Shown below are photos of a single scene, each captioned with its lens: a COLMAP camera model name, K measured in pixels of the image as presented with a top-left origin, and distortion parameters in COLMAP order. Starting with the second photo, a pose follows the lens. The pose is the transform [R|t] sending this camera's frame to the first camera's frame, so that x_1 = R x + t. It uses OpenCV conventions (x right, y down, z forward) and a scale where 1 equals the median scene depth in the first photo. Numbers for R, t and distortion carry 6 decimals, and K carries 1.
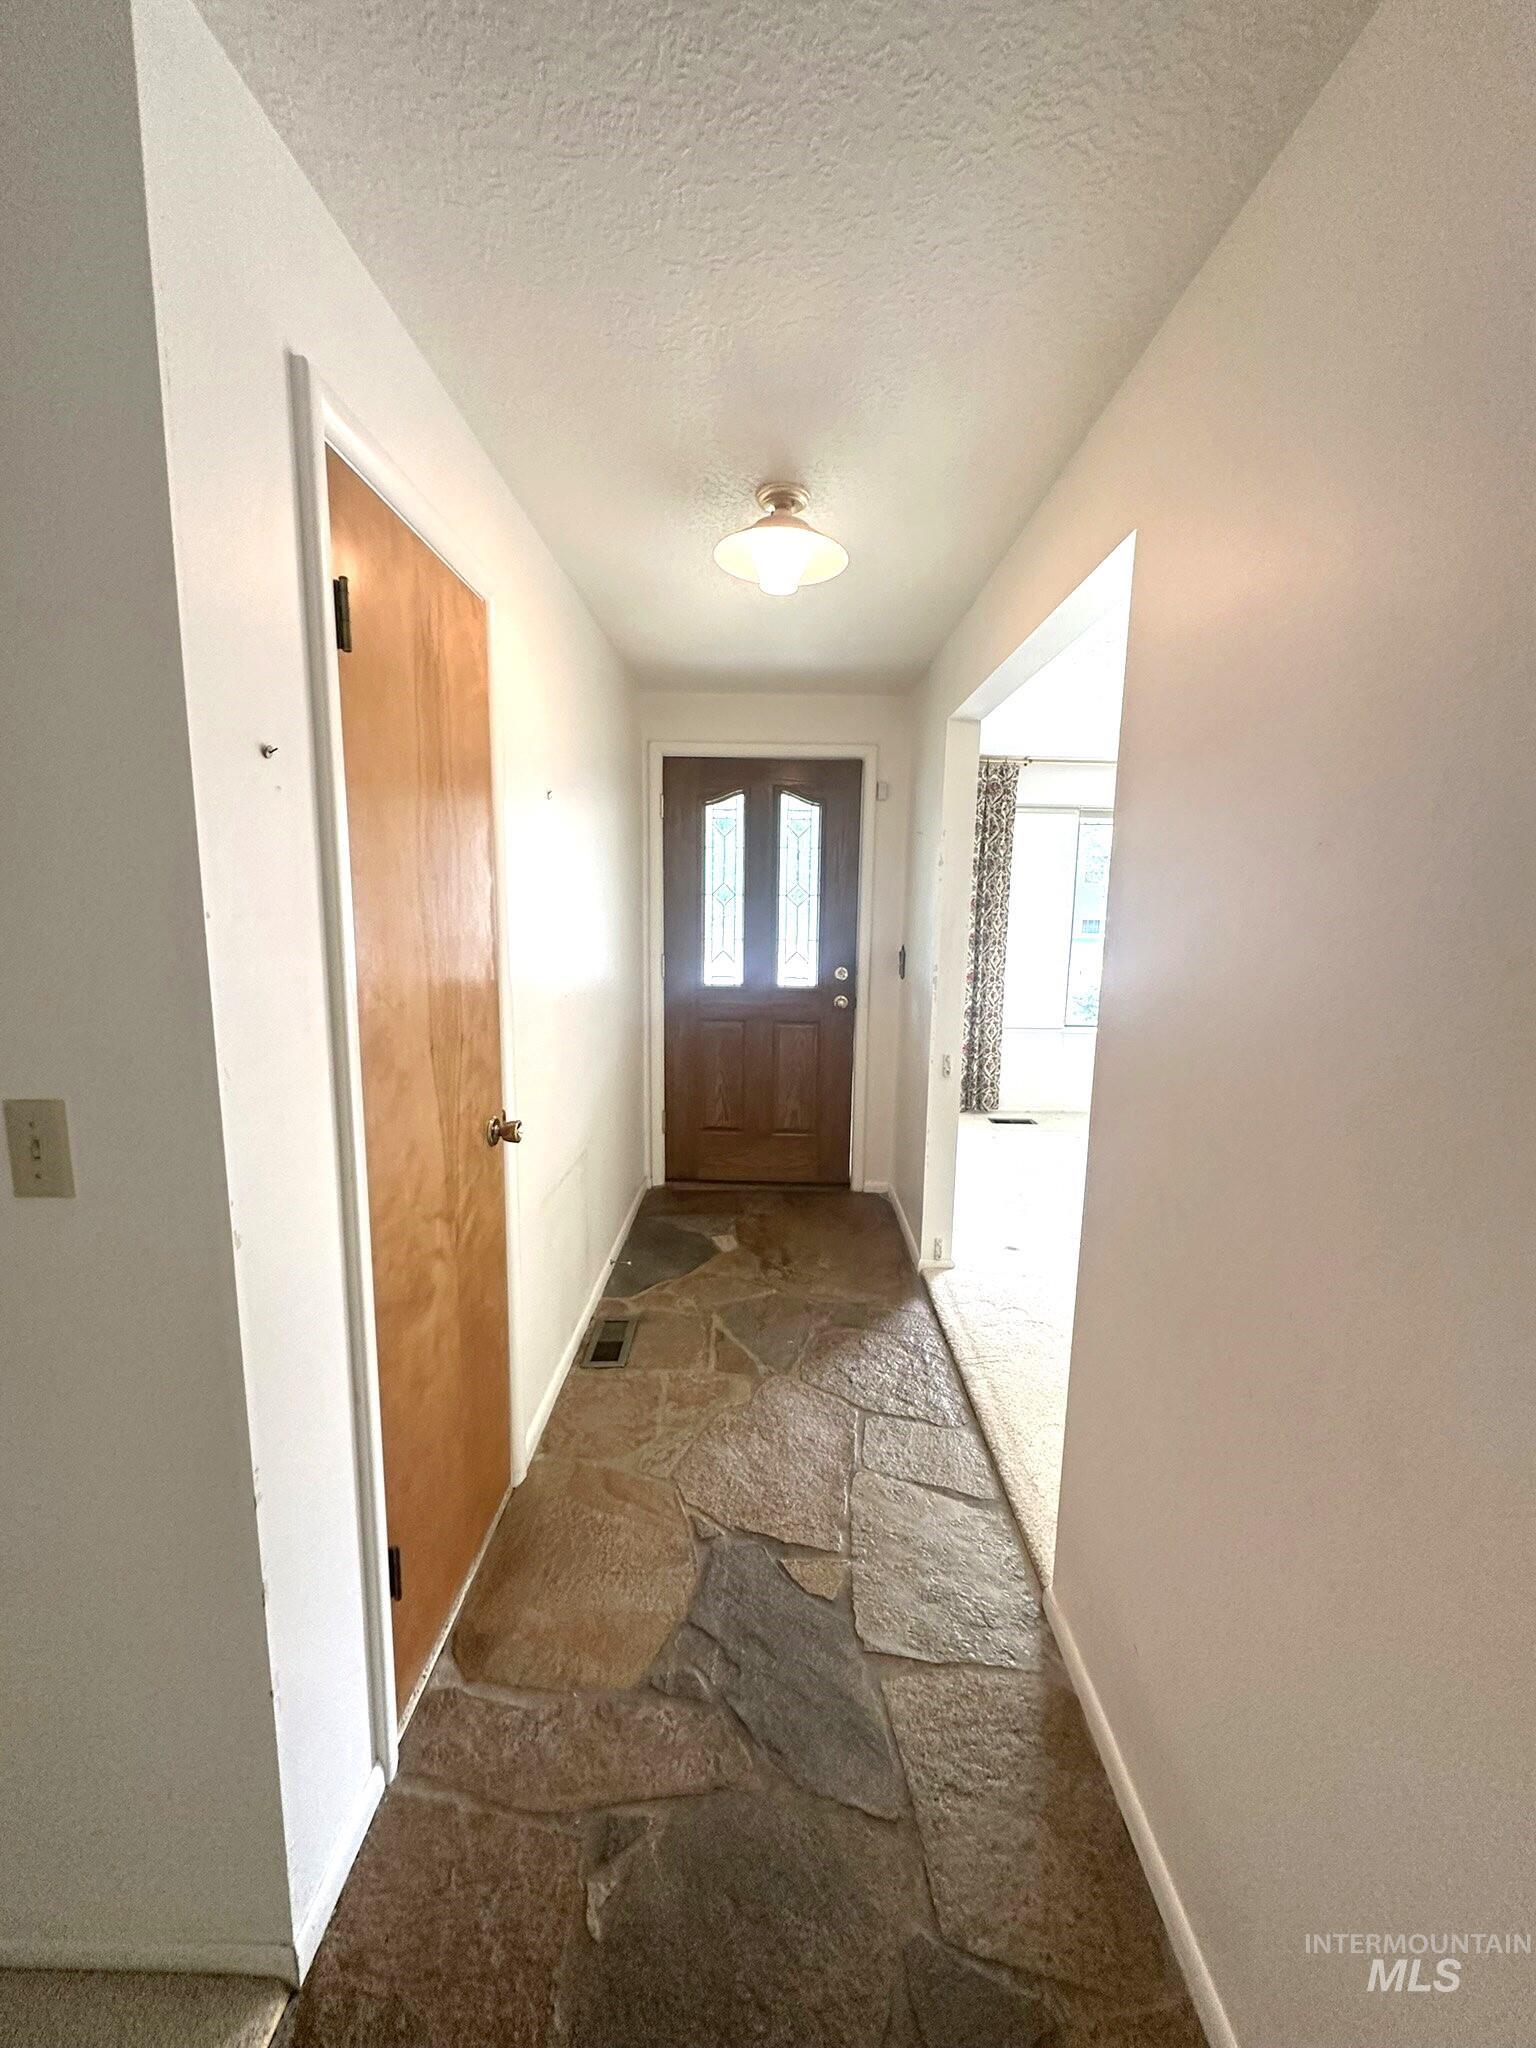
lens RADIAL K [[815.9, 0, 768.0], [0, 815.9, 1024.0], [0, 0, 1]] dist [-0.002668, 0.000250]
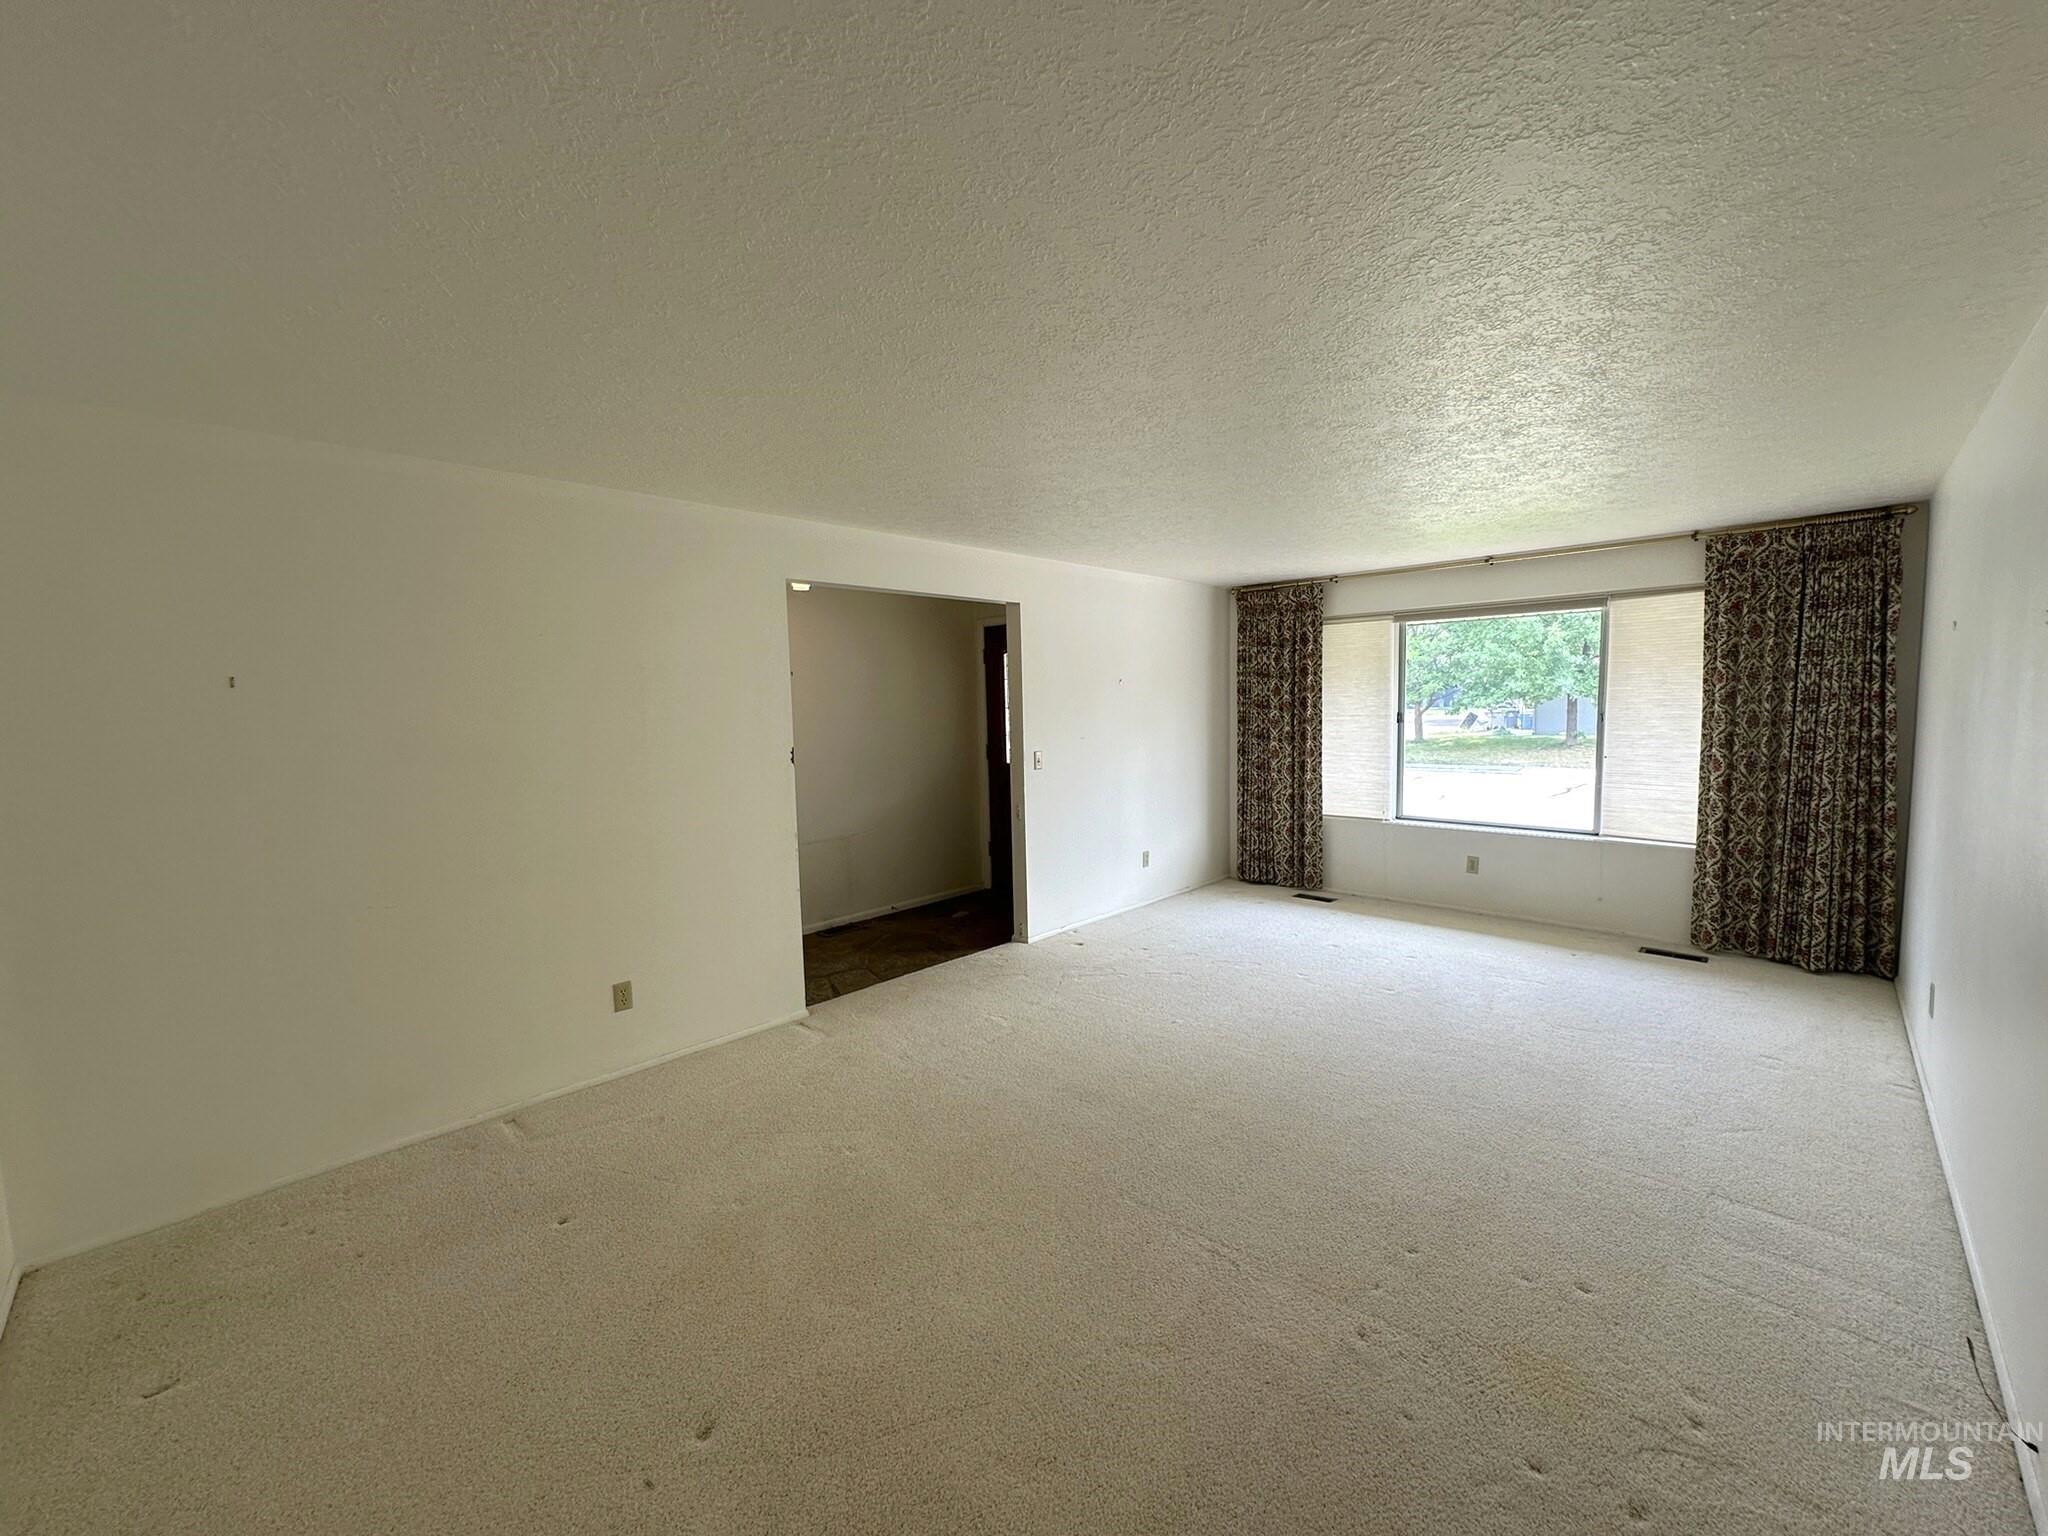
lens RADIAL K [[815.9, 0, 1031.4], [0, 815.9, 772.6], [0, 0, 1]] dist [-0.002668, 0.000250]
pose [[0.719077, 0.026567, -0.694423, 0.806803], [-0.076708, 0.996197, -0.041320, 0.024800], [0.690684, 0.082980, 0.718380, -0.083428]]
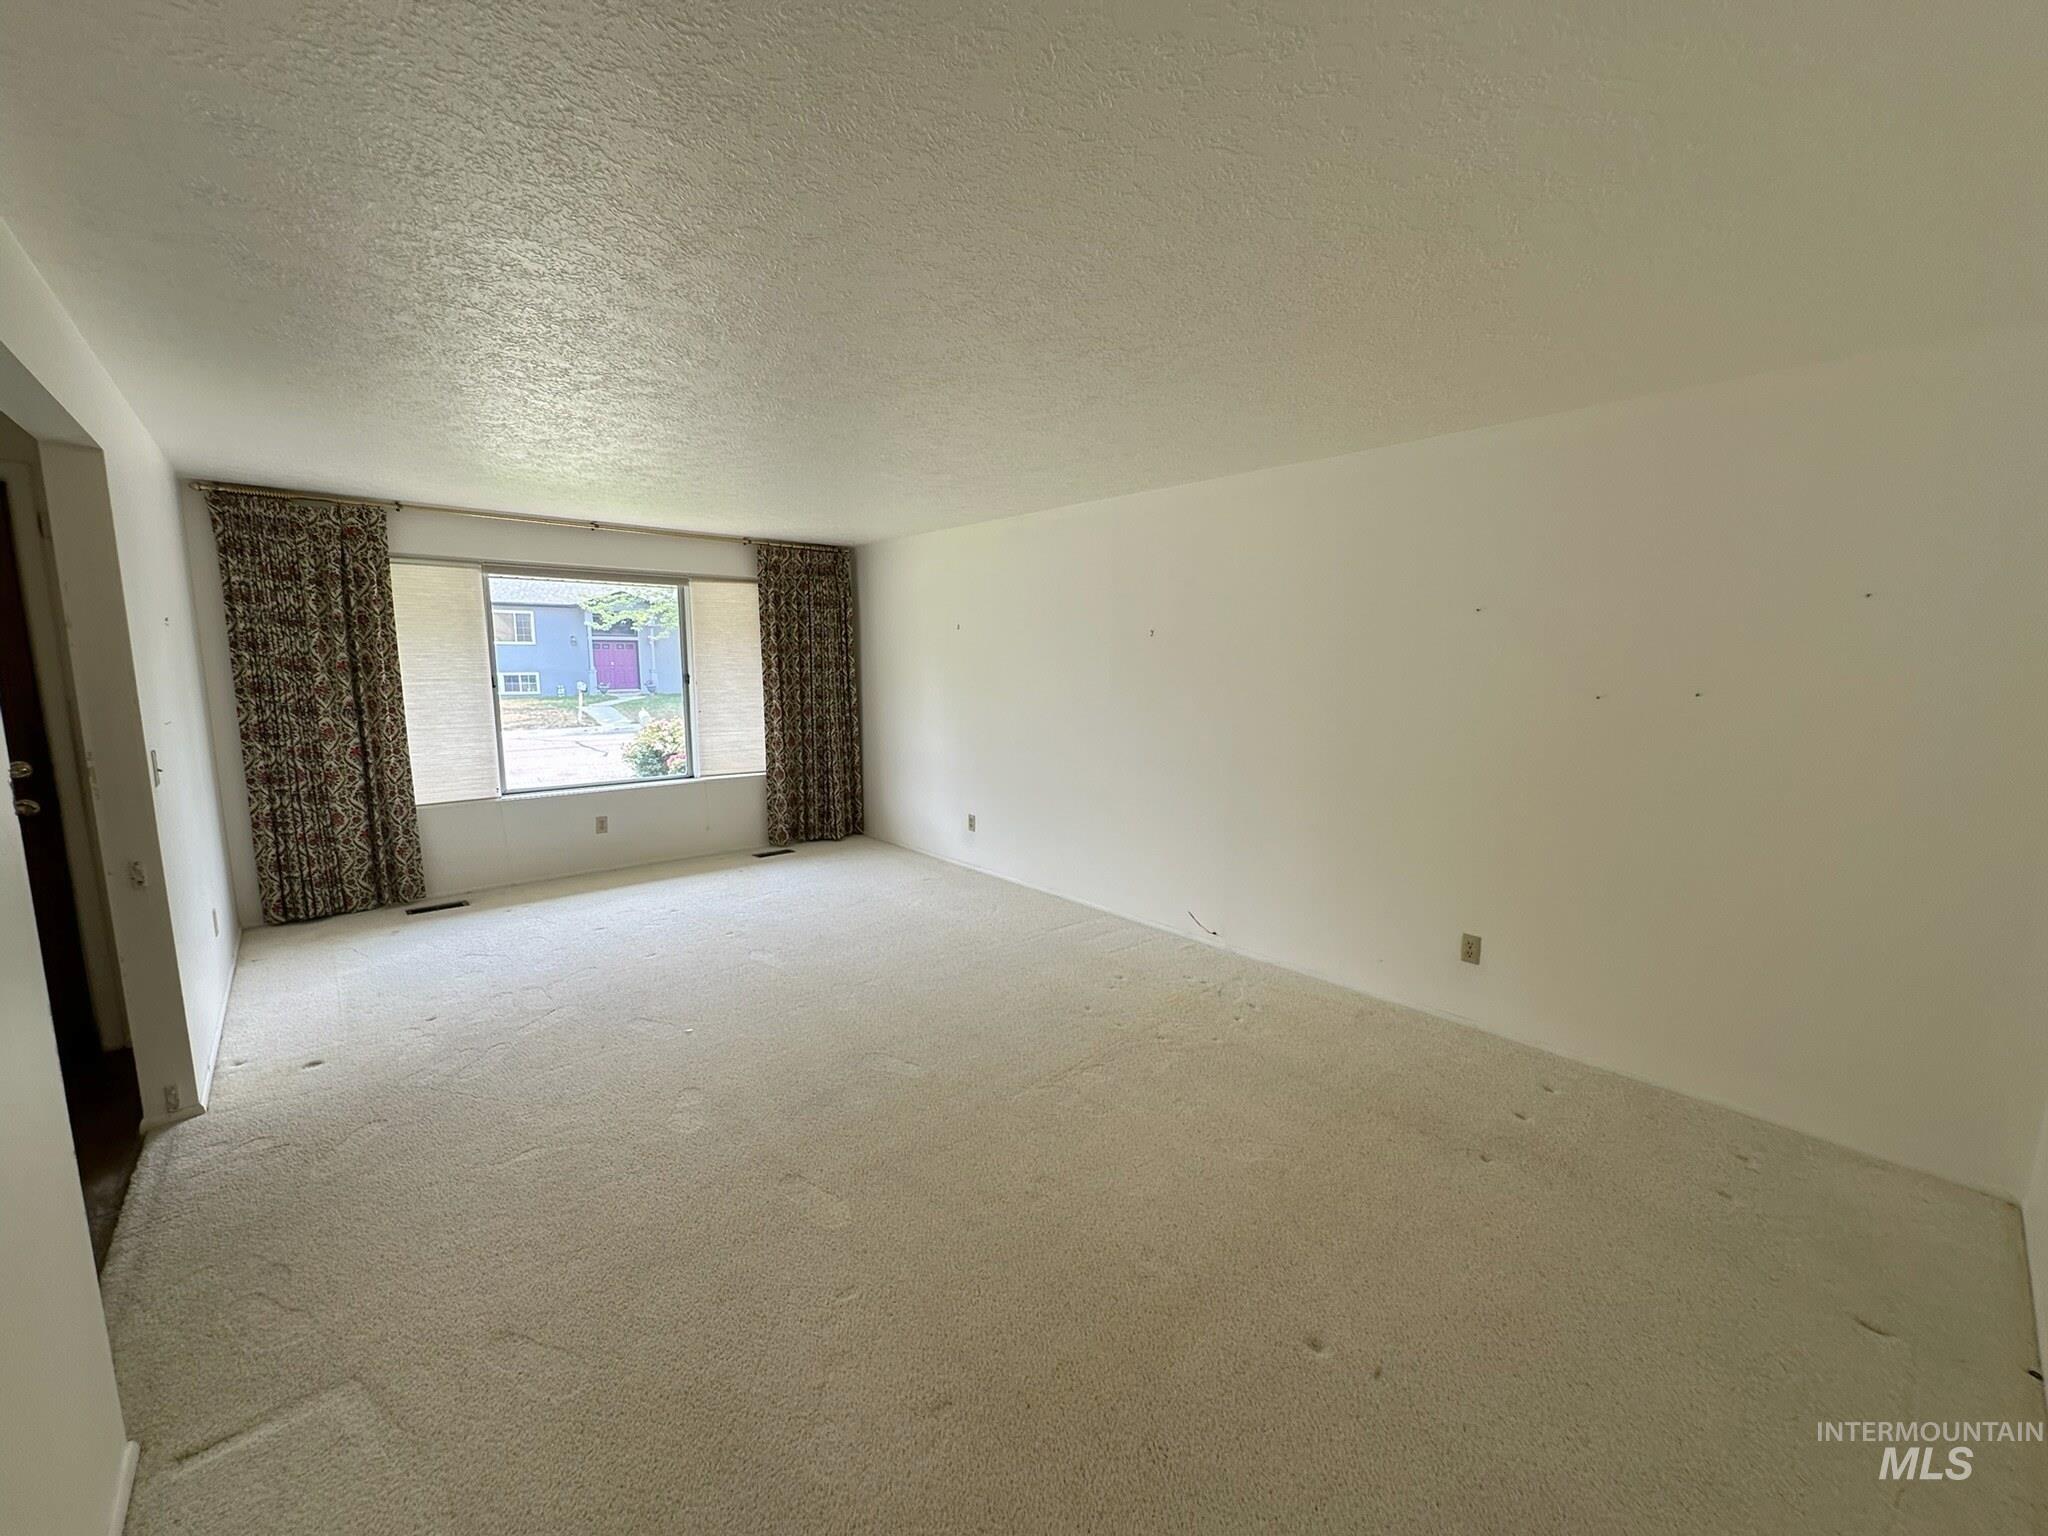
lens RADIAL K [[815.9, 0, 1031.4], [0, 815.9, 772.6], [0, 0, 1]] dist [-0.002668, 0.000250]
pose [[0.747693, -0.107574, 0.655273, 0.220837], [0.113469, 0.992975, 0.033542, 0.016083], [-0.654278, 0.049274, 0.754647, -0.111891]]
